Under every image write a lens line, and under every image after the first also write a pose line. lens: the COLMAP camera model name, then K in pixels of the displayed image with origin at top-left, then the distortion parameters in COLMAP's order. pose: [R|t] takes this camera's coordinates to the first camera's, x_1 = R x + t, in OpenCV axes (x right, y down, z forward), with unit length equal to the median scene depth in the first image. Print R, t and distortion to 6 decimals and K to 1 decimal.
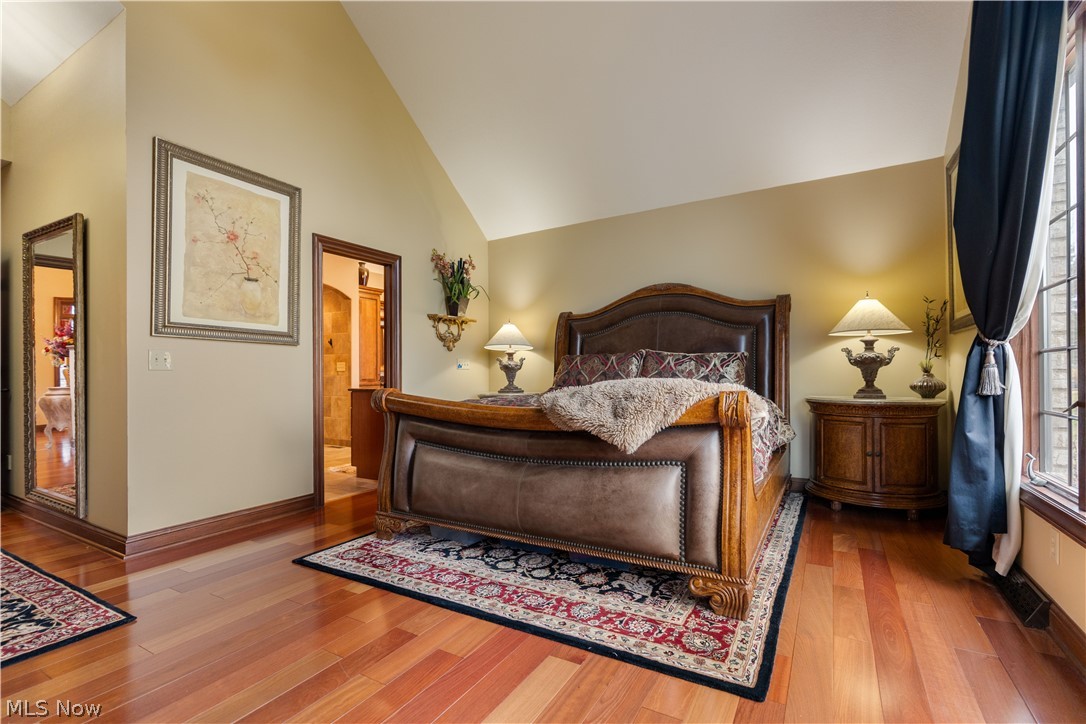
lens RADIAL K [[488.4, 0, 544.2], [0, 488.4, 362.9], [0, 0, 1]] dist [-0.016019, 0.000682]
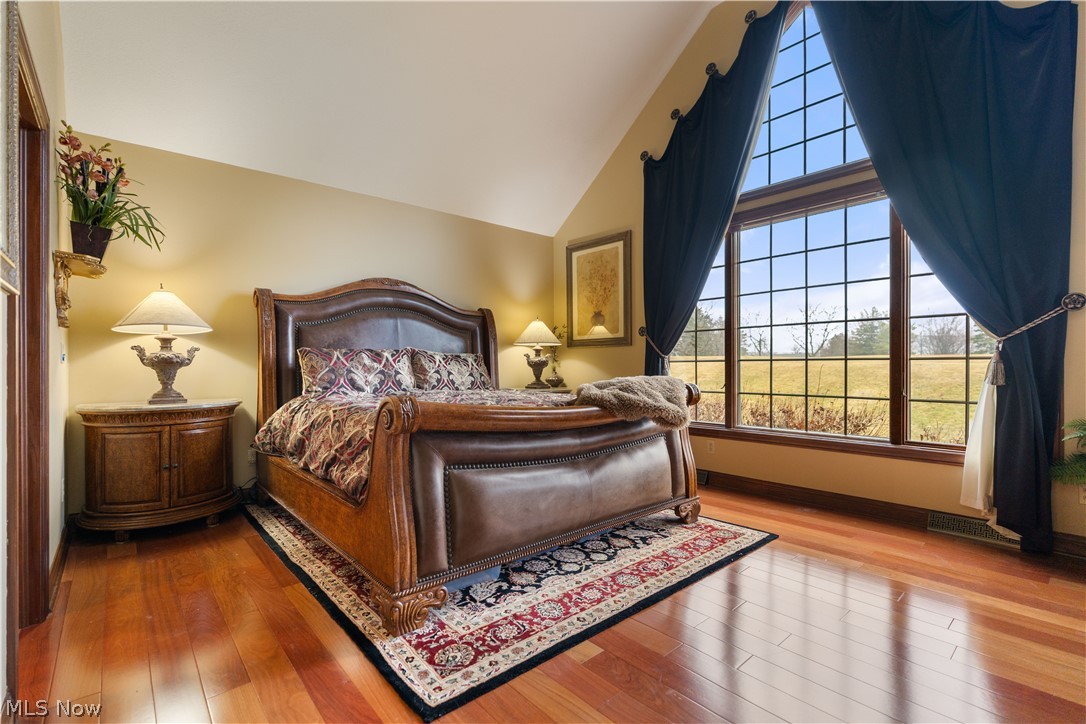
lens RADIAL K [[488.4, 0, 540.5], [0, 488.4, 369.5], [0, 0, 1]] dist [-0.016019, 0.000682]
pose [[0.332343, 0.008047, 0.943124, -1.053097], [-0.015508, 0.999875, -0.003066, 0.028777], [-0.943031, -0.013607, 0.332426, 0.772234]]
